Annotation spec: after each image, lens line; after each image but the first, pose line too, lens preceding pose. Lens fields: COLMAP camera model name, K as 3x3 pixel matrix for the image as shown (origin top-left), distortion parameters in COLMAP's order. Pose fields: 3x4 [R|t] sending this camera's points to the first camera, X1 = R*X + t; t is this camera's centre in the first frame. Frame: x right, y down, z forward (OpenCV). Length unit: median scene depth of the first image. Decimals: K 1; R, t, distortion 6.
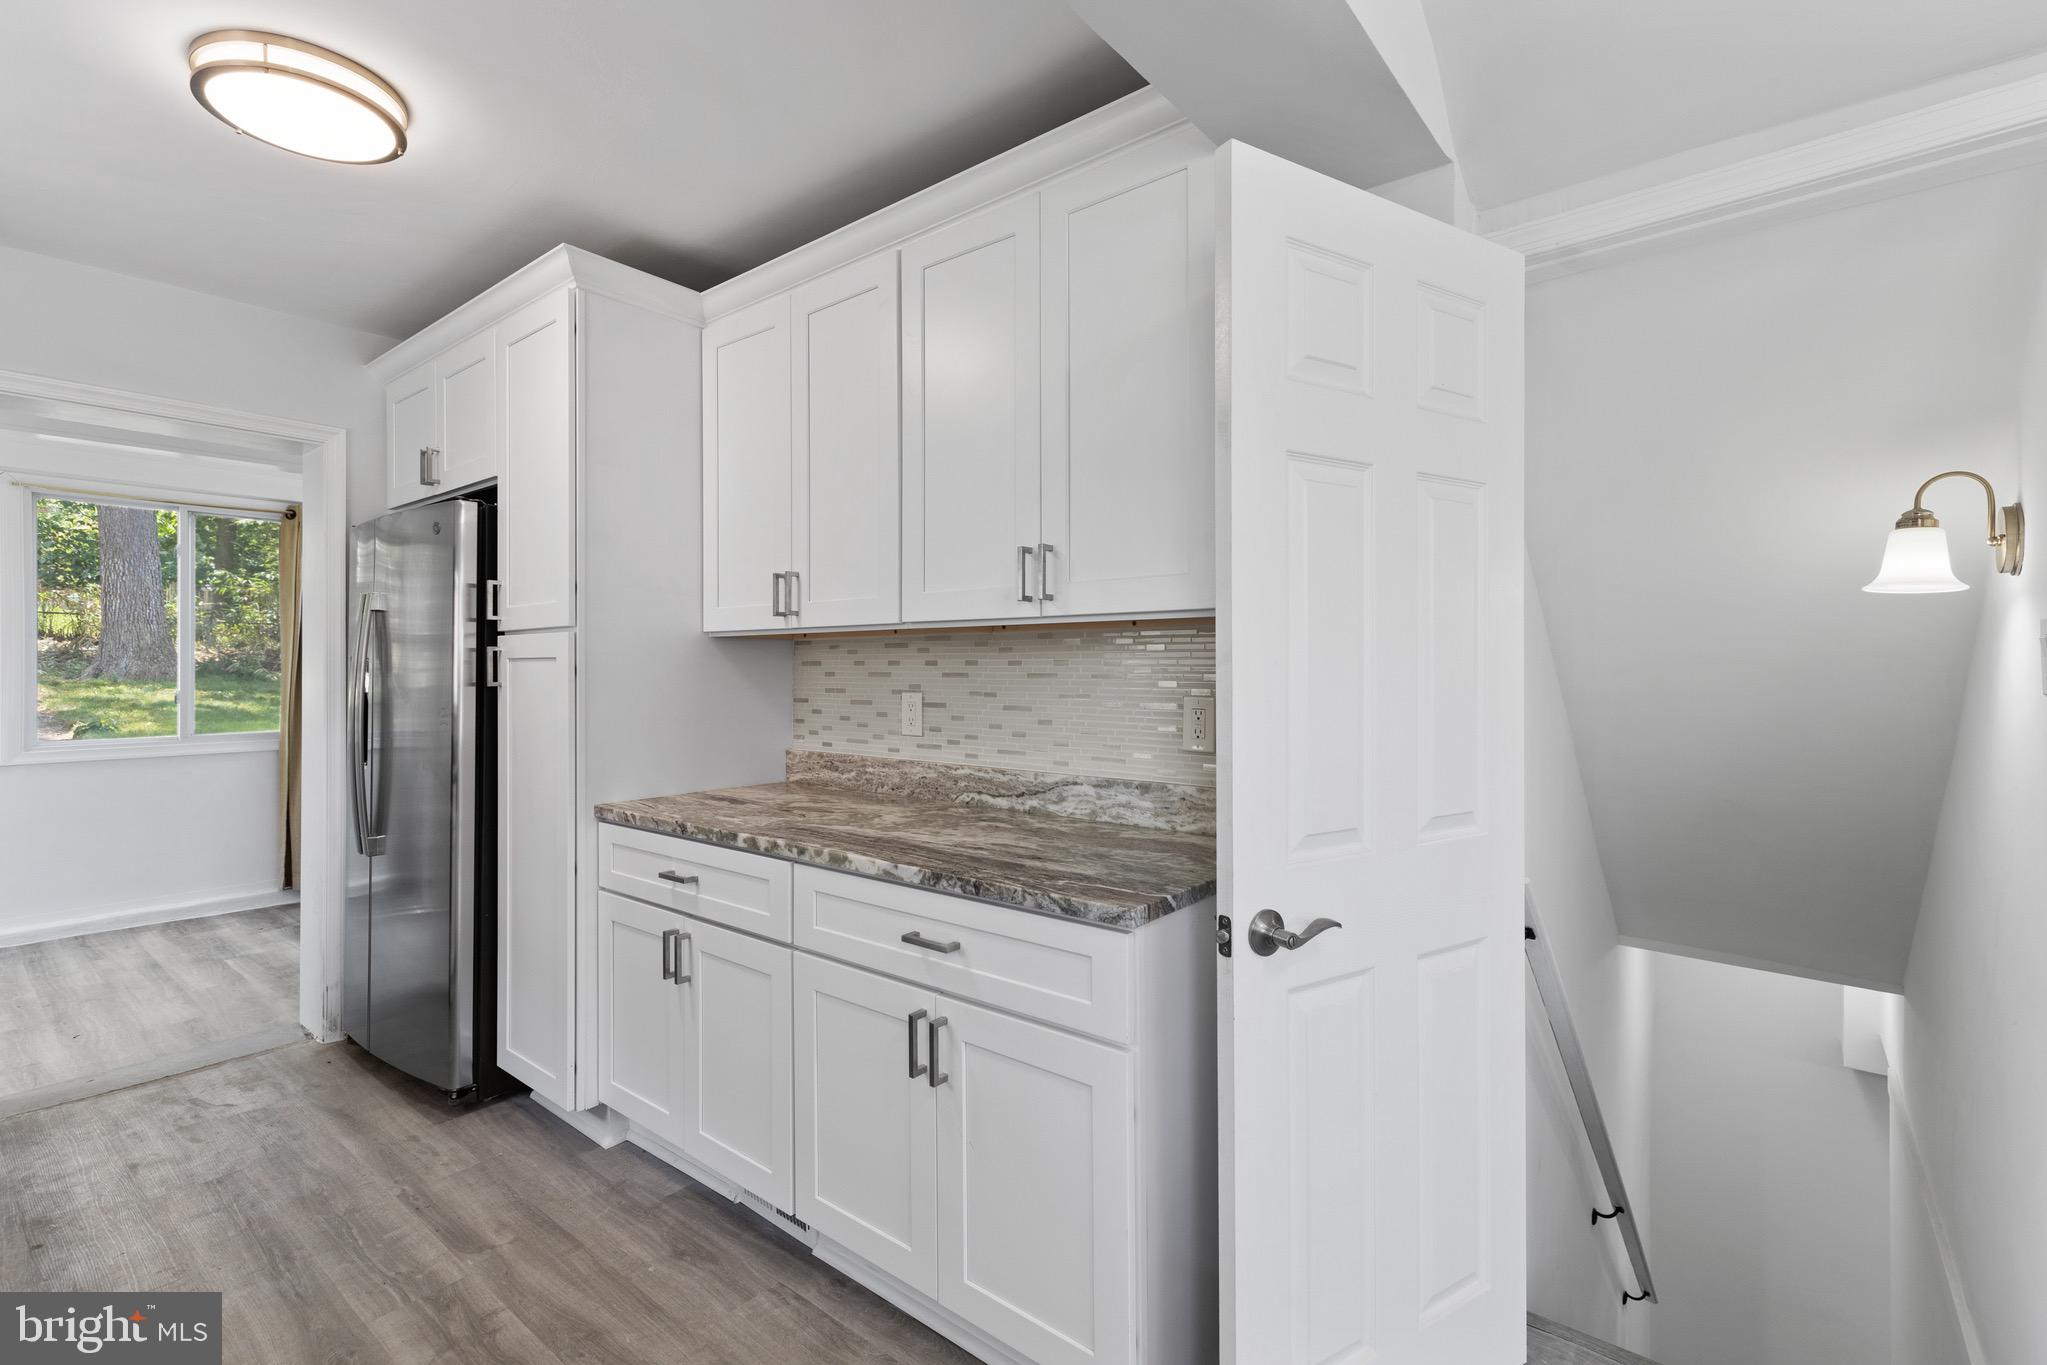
lens RADIAL K [[924.2, 0, 1034.9], [0, 924.2, 663.8], [0, 0, 1]] dist [0.002100, 0.000600]
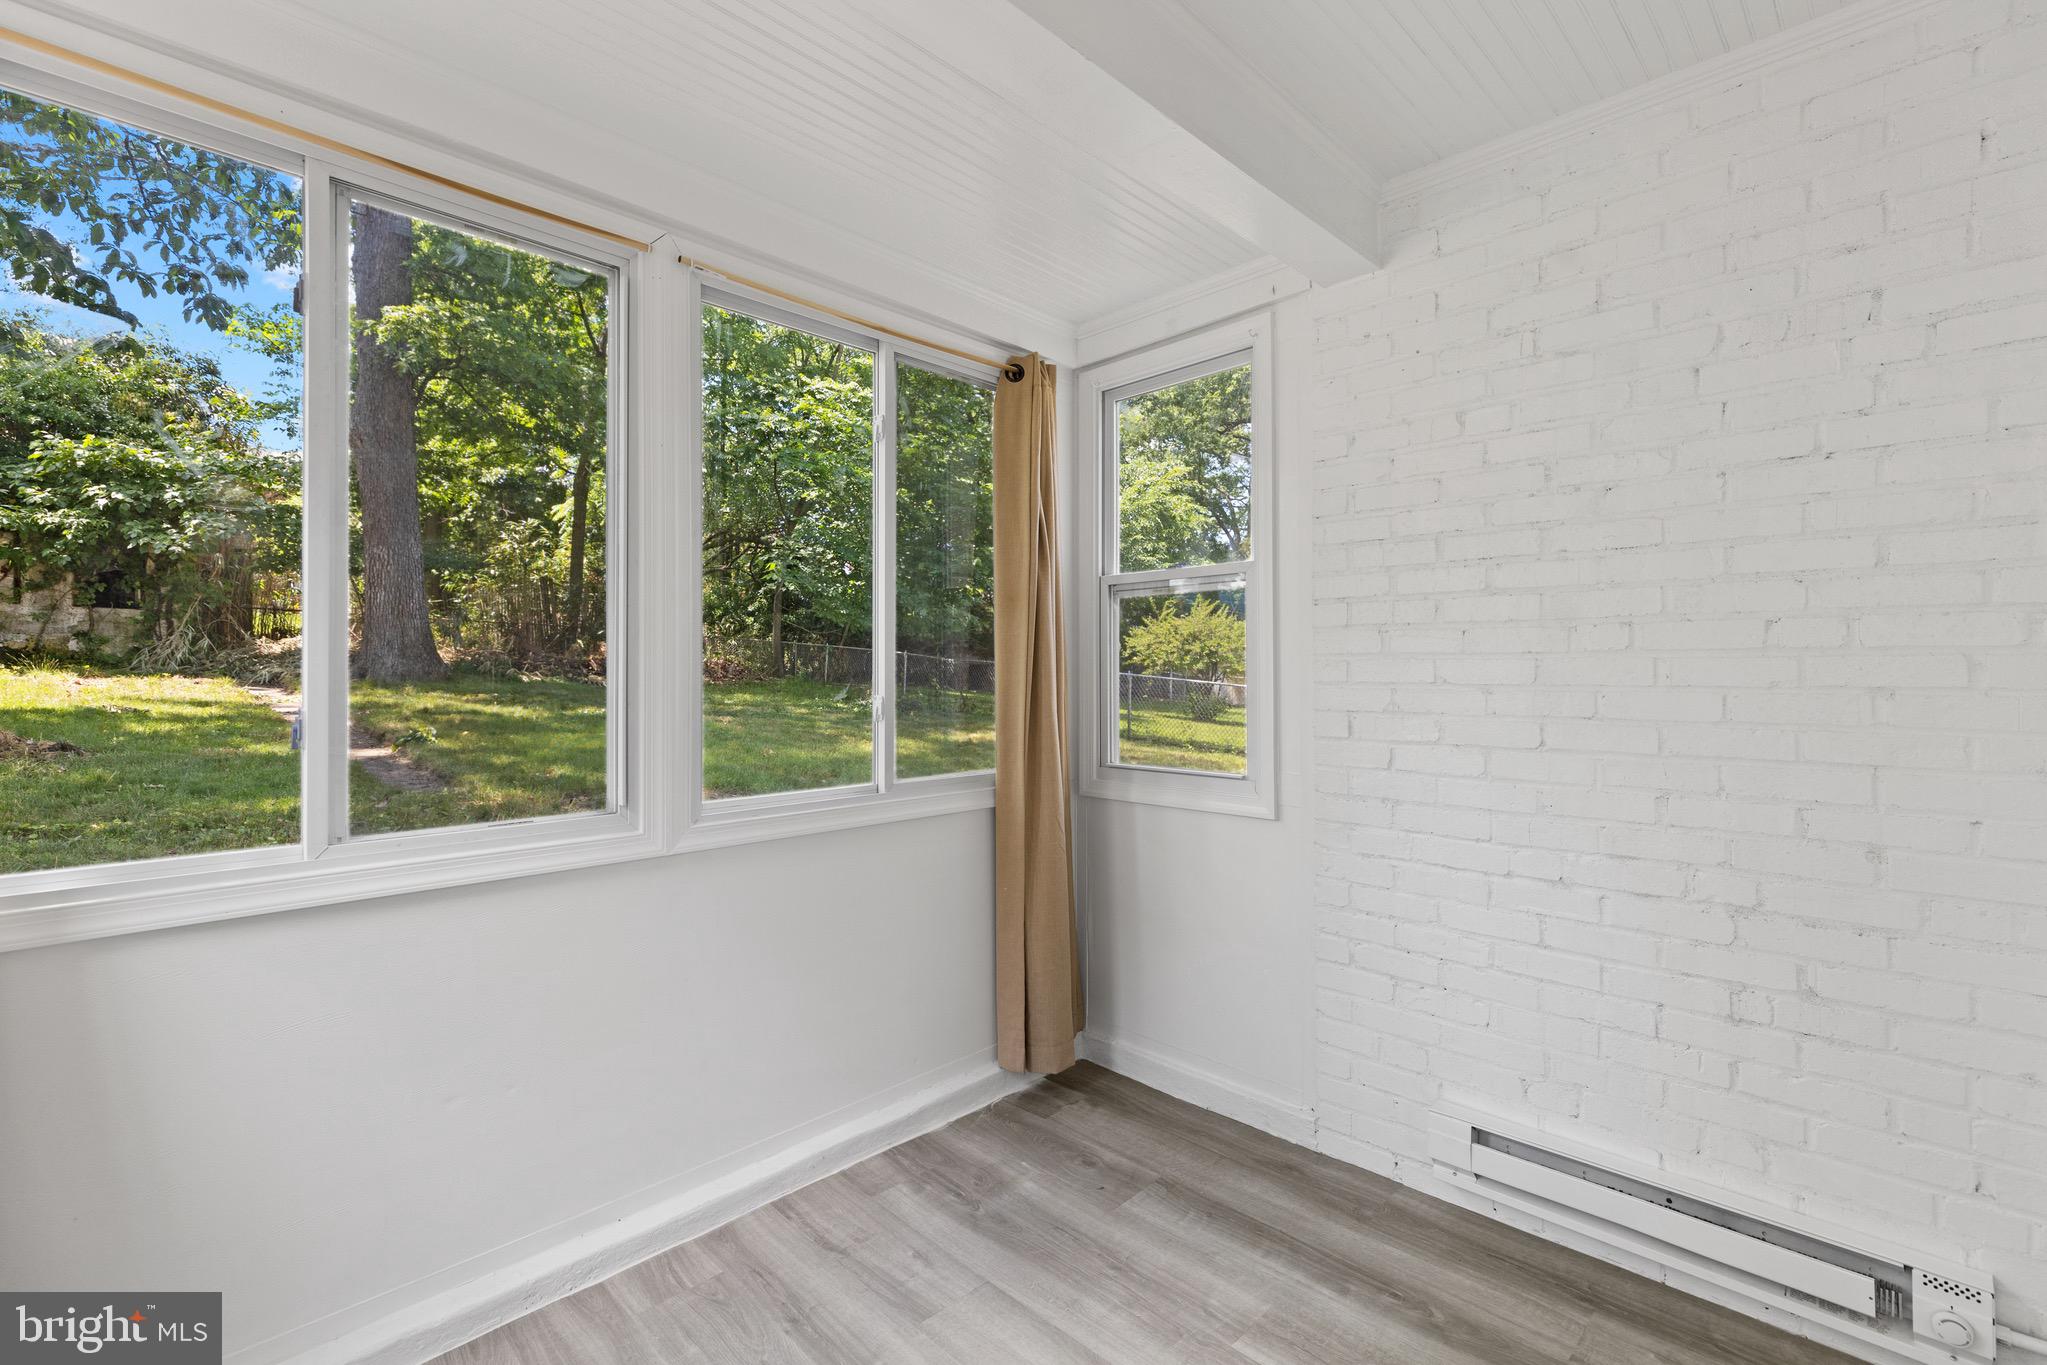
lens RADIAL K [[924.2, 0, 1014.1], [0, 924.2, 678.4], [0, 0, 1]] dist [0.002100, 0.000600]
pose [[0.993652, -0.002013, -0.112475, -1.144200], [0.003747, 0.999877, 0.015207, 0.014408], [0.112431, -0.015531, 0.993538, 0.711424]]
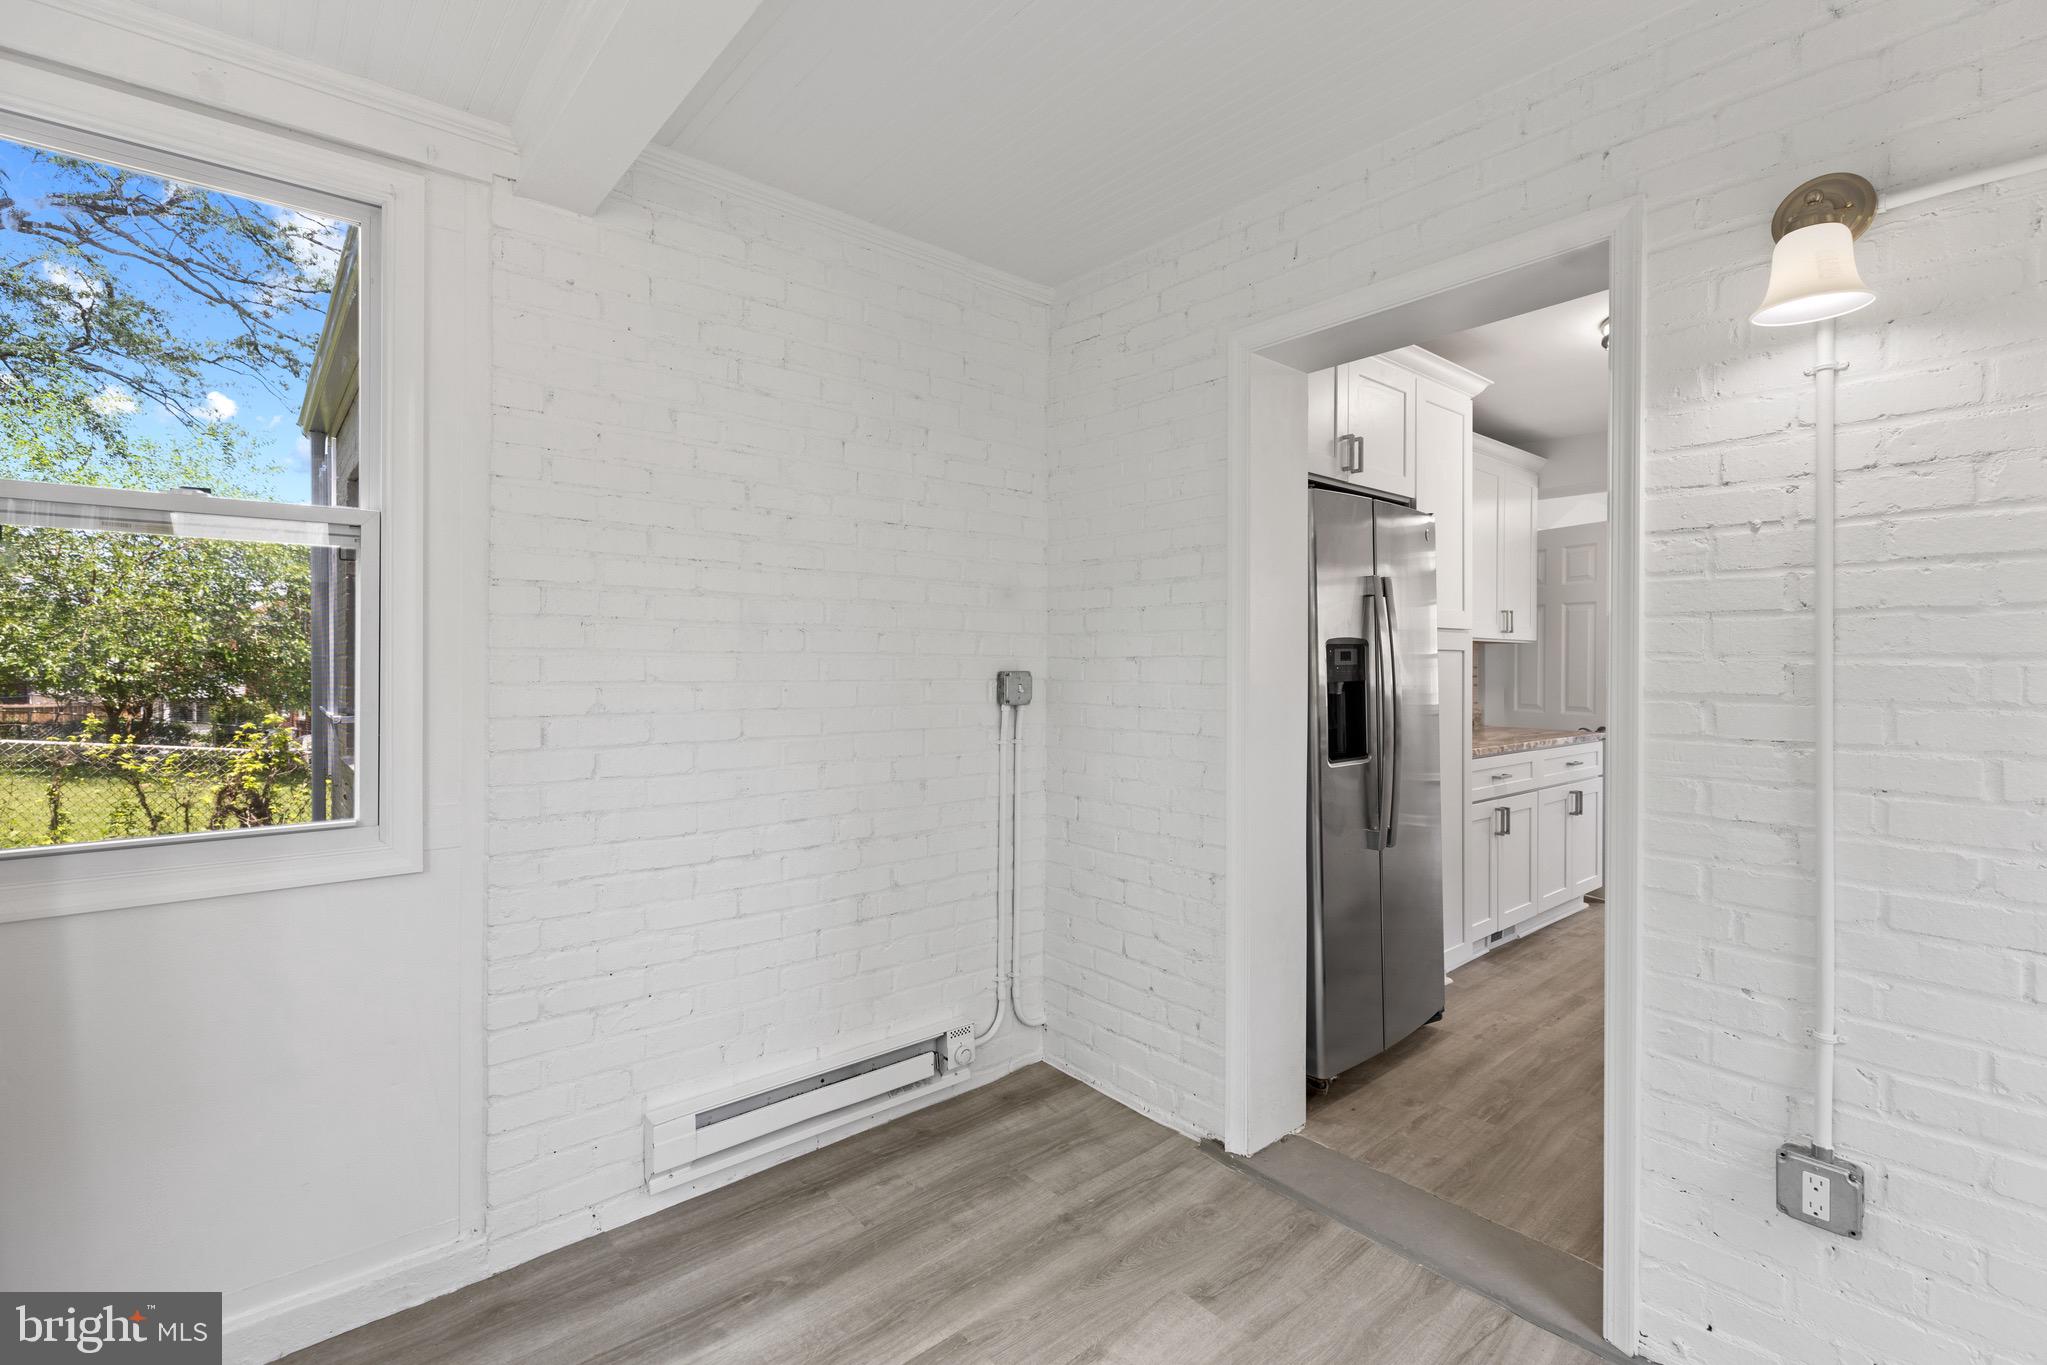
lens RADIAL K [[924.2, 0, 1018.5], [0, 924.2, 675.3], [0, 0, 1]] dist [0.002100, 0.000600]
pose [[0.188301, -0.006390, 0.982090, -1.498325], [-0.002911, 0.999971, 0.007065, 0.019769], [-0.982107, -0.004190, 0.188277, 1.032493]]
